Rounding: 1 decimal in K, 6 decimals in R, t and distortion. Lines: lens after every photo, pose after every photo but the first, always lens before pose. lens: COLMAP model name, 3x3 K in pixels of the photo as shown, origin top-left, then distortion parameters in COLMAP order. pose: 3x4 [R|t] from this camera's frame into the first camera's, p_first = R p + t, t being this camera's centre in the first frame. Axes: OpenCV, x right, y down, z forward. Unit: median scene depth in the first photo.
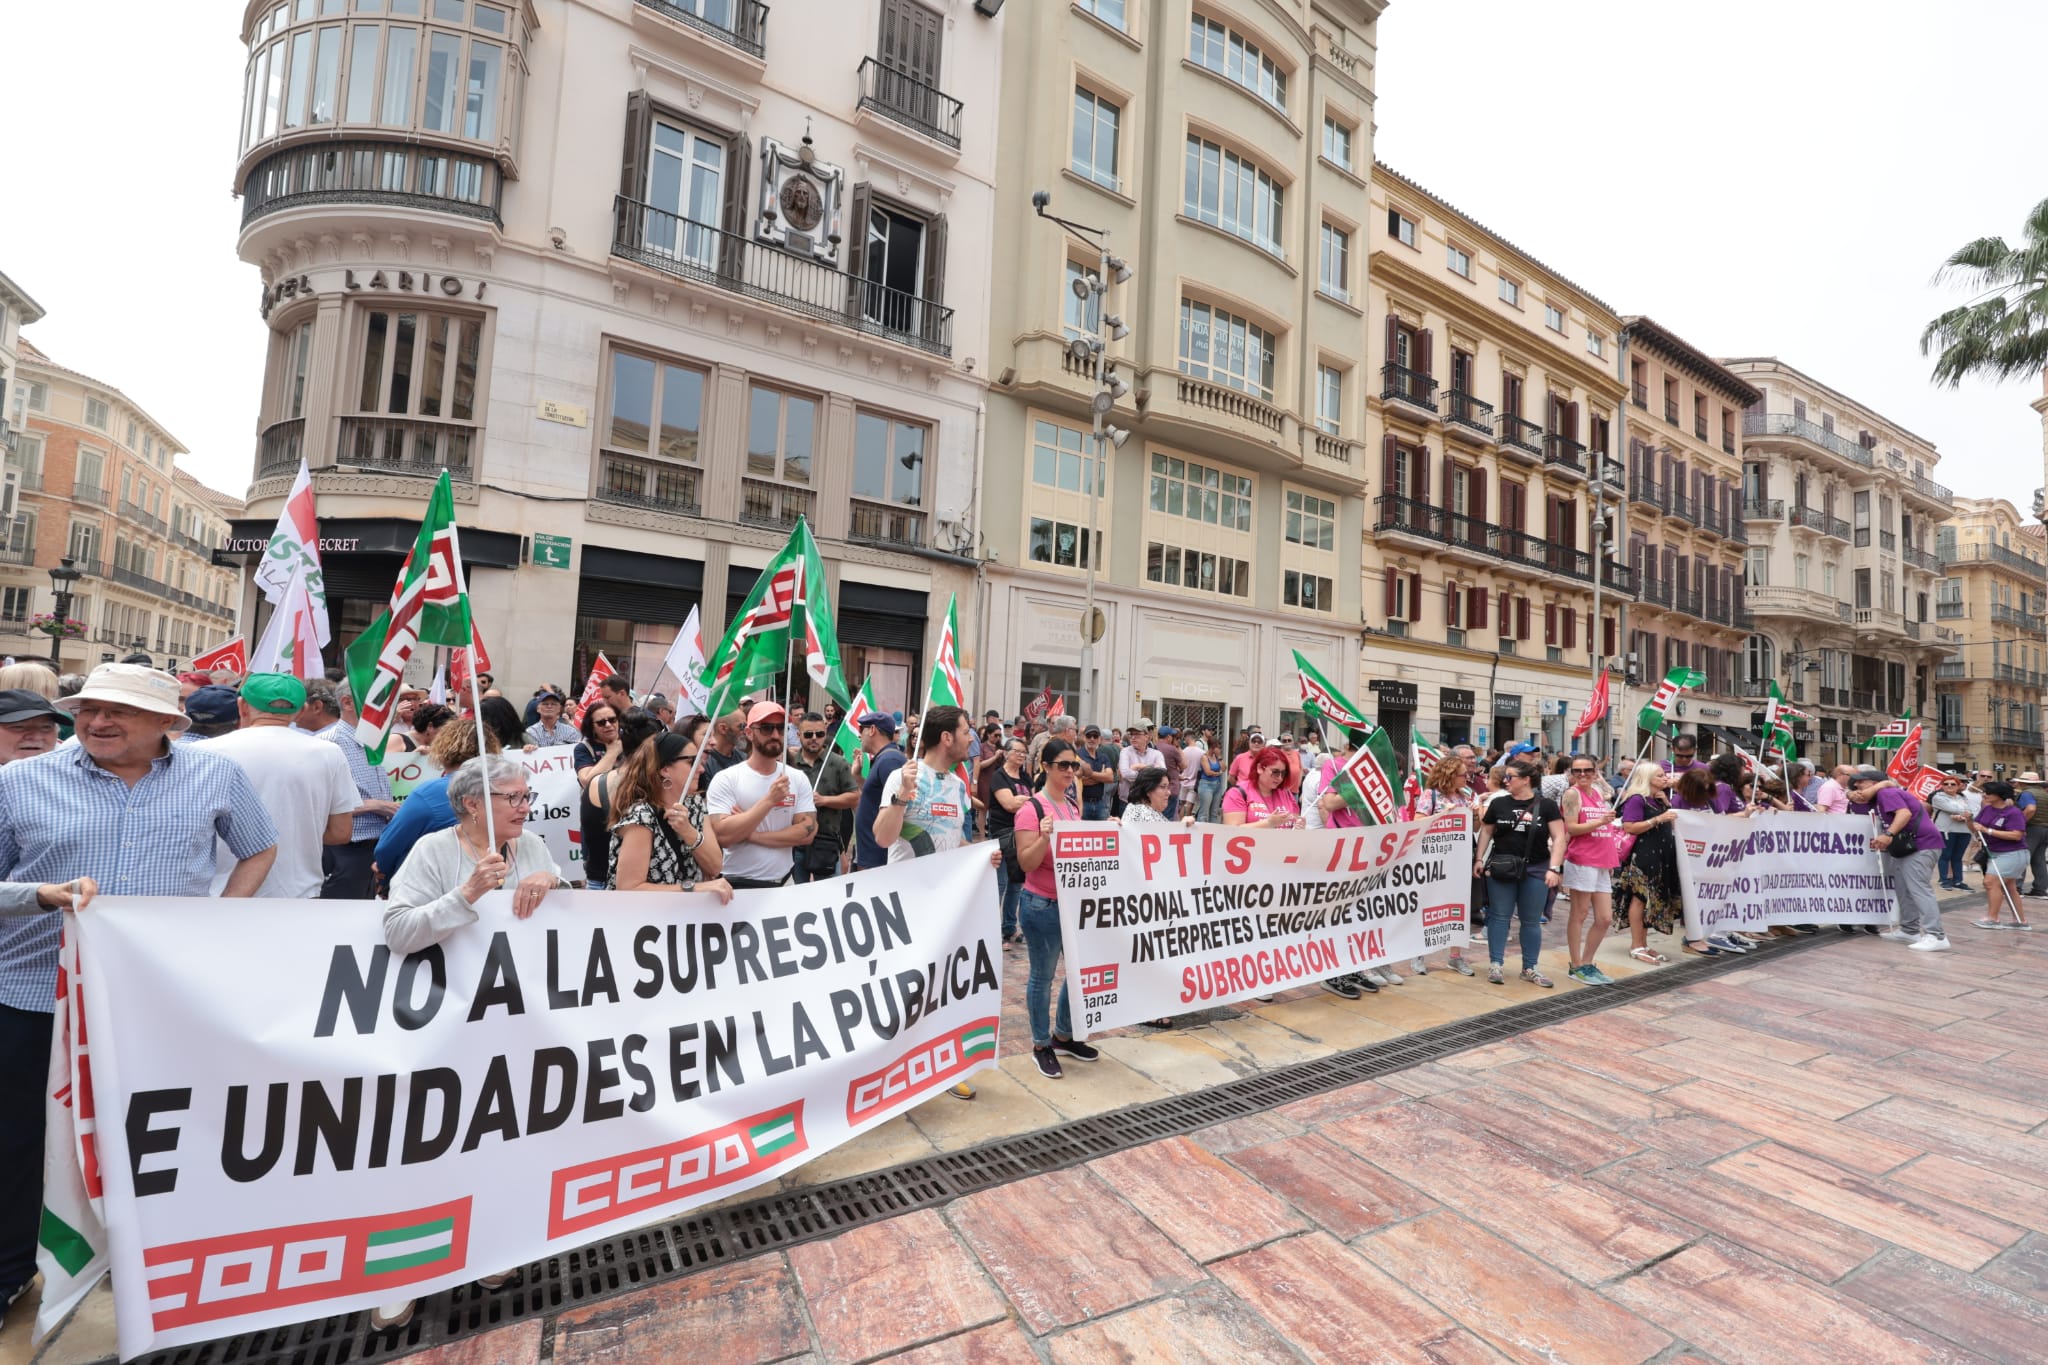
lens RADIAL K [[795.1, 0, 1016.0], [0, 795.1, 693.9], [0, 0, 1]] dist [-0.002537, -0.000100]
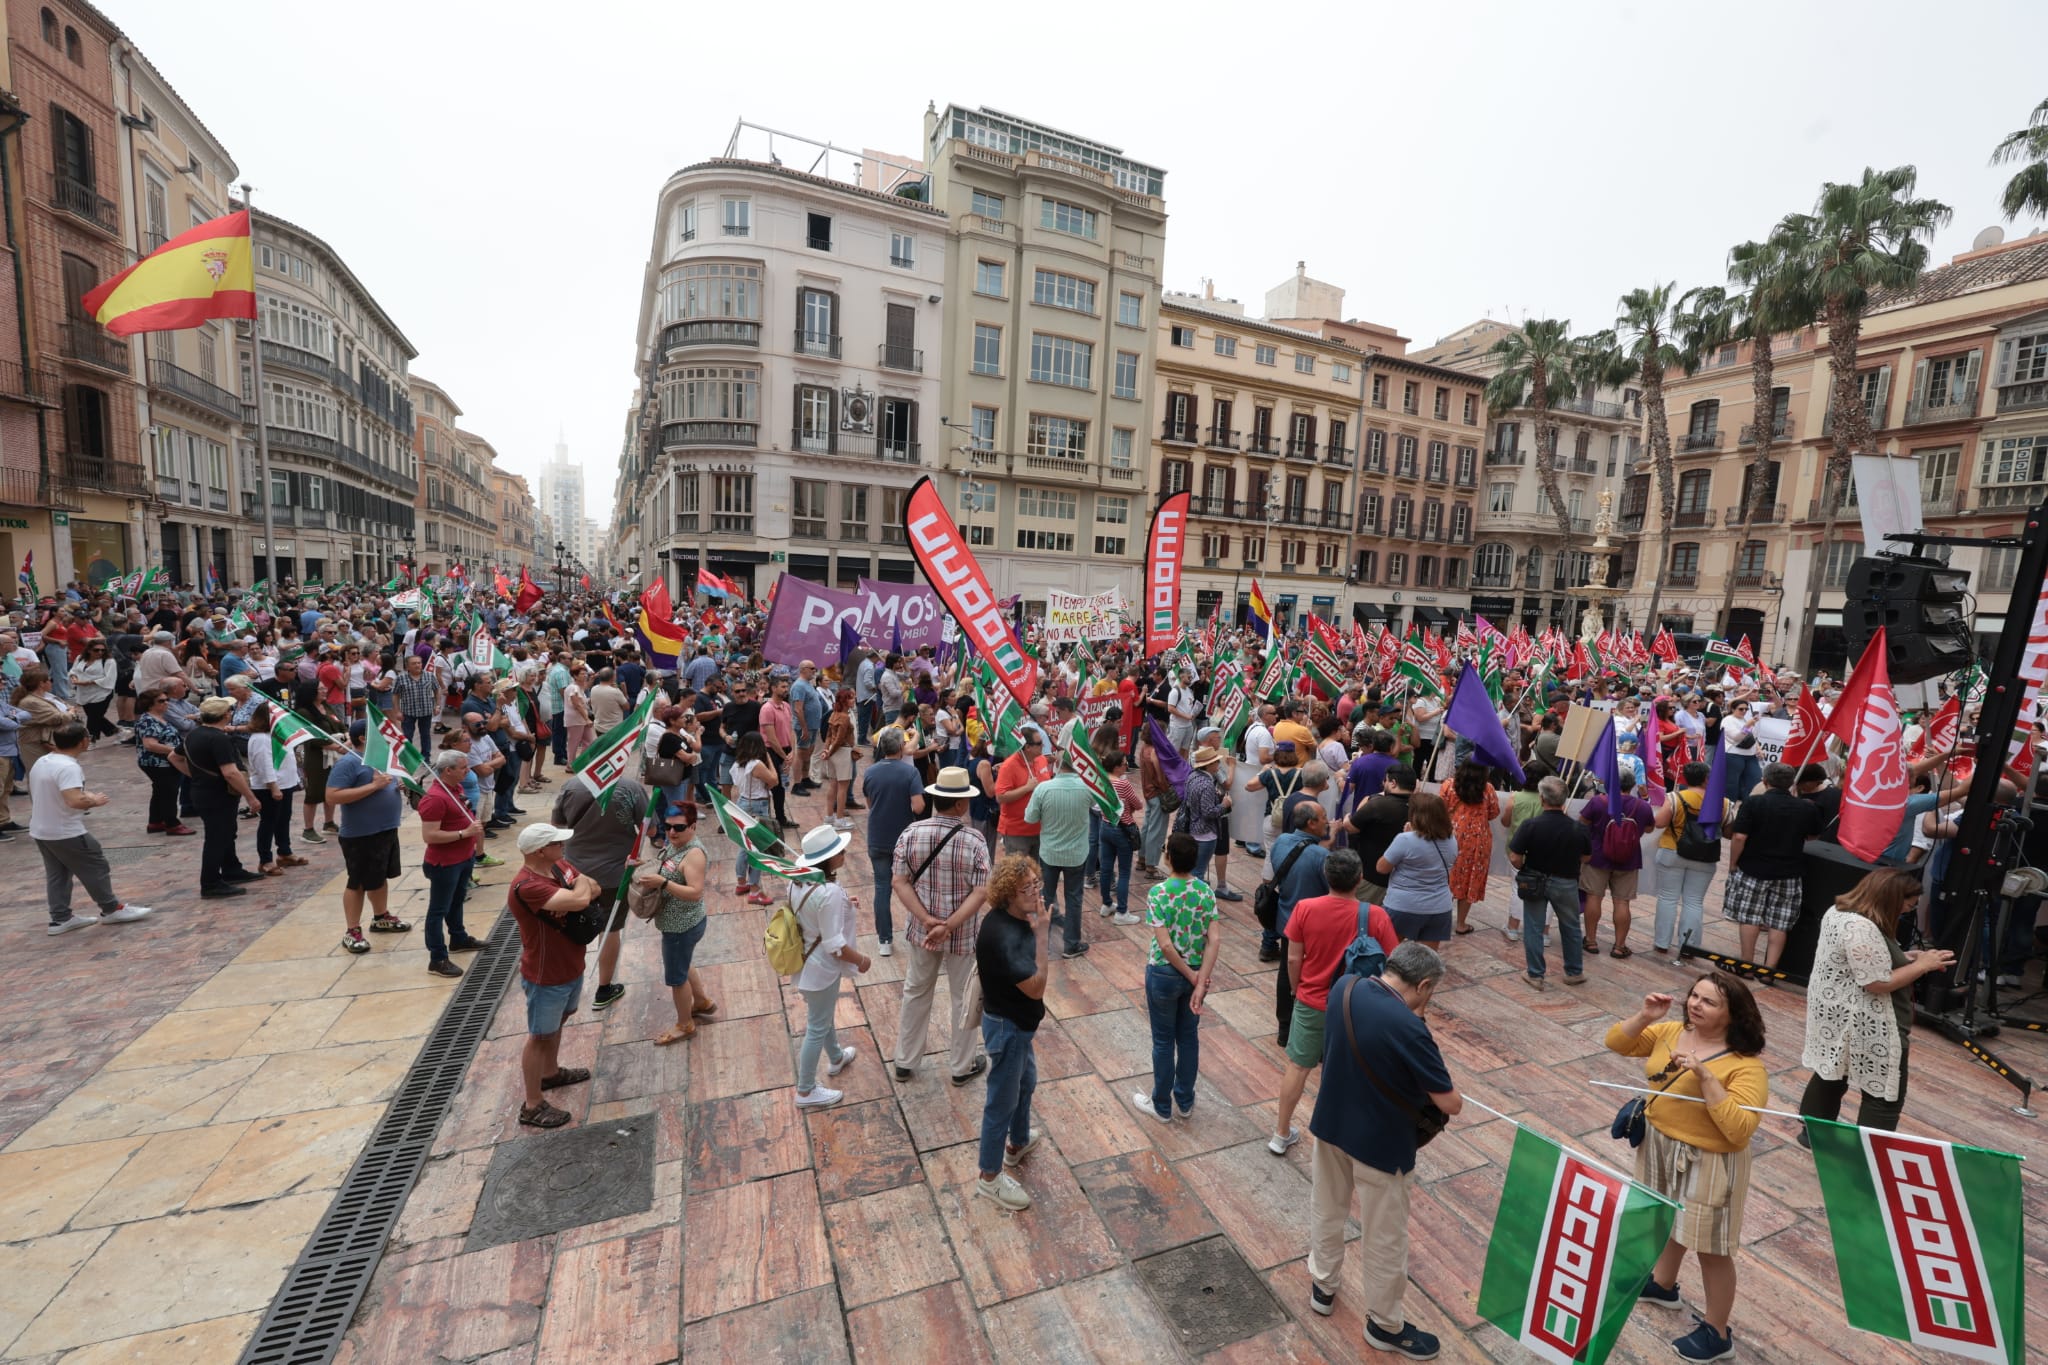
lens RADIAL K [[795.1, 0, 1026.5], [0, 795.1, 679.1], [0, 0, 1]] dist [-0.002537, -0.000100]
pose [[0.994237, 0.007437, -0.106951, 0.418415], [0.008389, 0.989135, 0.146769, -0.101535], [0.106880, -0.146821, 0.983372, -1.207808]]
